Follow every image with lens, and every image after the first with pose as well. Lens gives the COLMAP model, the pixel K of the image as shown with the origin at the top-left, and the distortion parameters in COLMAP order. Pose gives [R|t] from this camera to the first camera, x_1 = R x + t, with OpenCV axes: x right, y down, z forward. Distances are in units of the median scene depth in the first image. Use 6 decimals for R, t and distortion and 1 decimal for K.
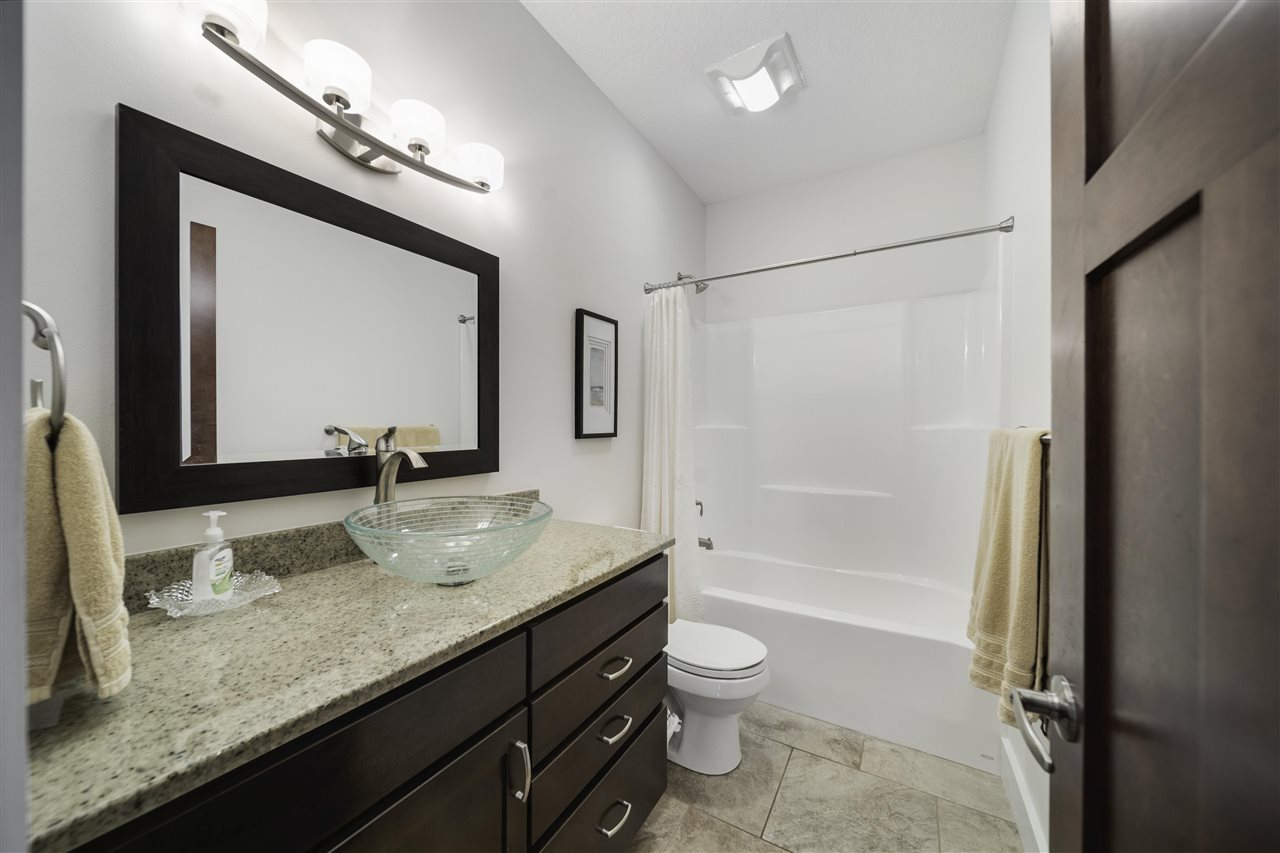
lens RADIAL K [[452.2, 0, 631.3], [0, 452.2, 416.9], [0, 0, 1]] dist [-0.002563, 0.000048]
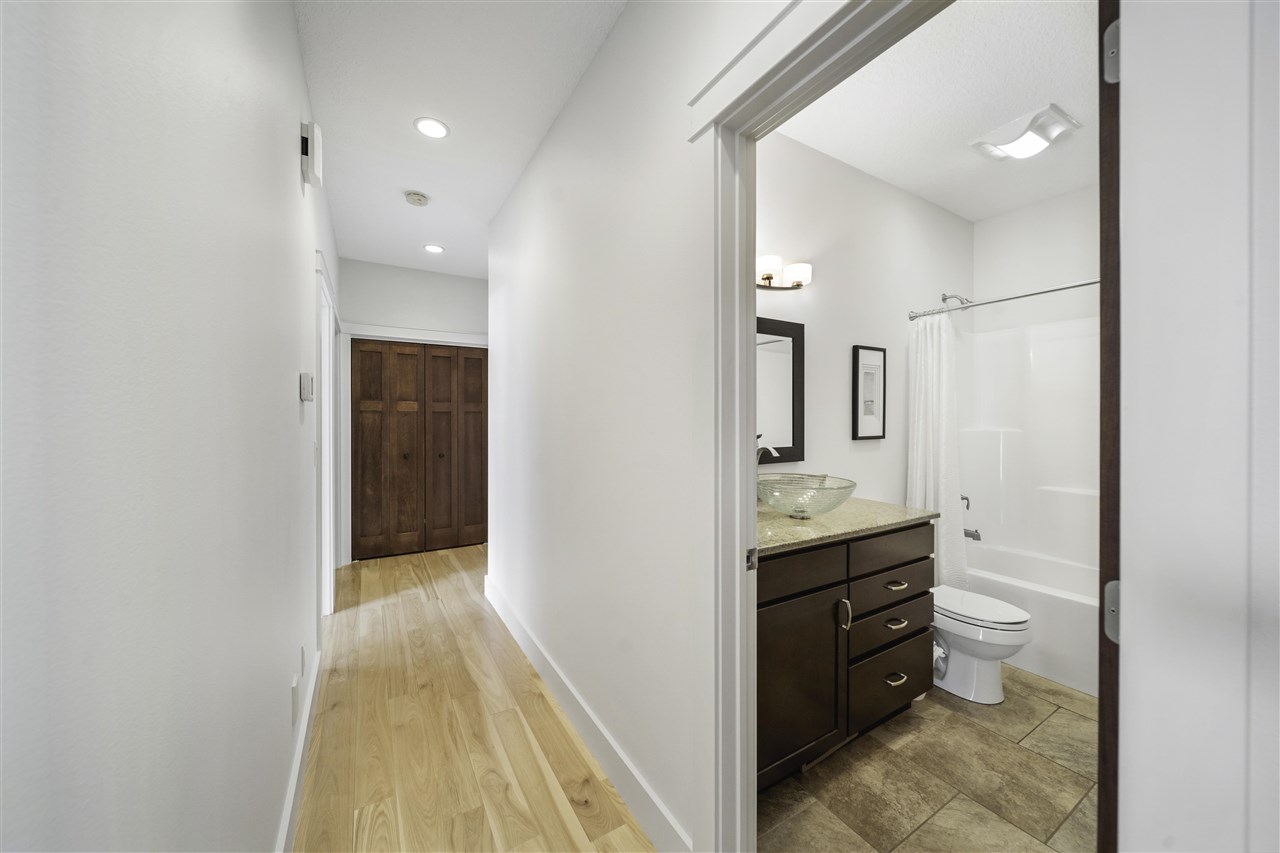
lens RADIAL K [[452.2, 0, 631.3], [0, 452.2, 416.9], [0, 0, 1]] dist [-0.002563, 0.000048]
pose [[0.877681, -0.002367, -0.479239, -0.059299], [0.009591, 0.999874, 0.012626, -0.048645], [0.479149, -0.015678, 0.877593, -0.563279]]
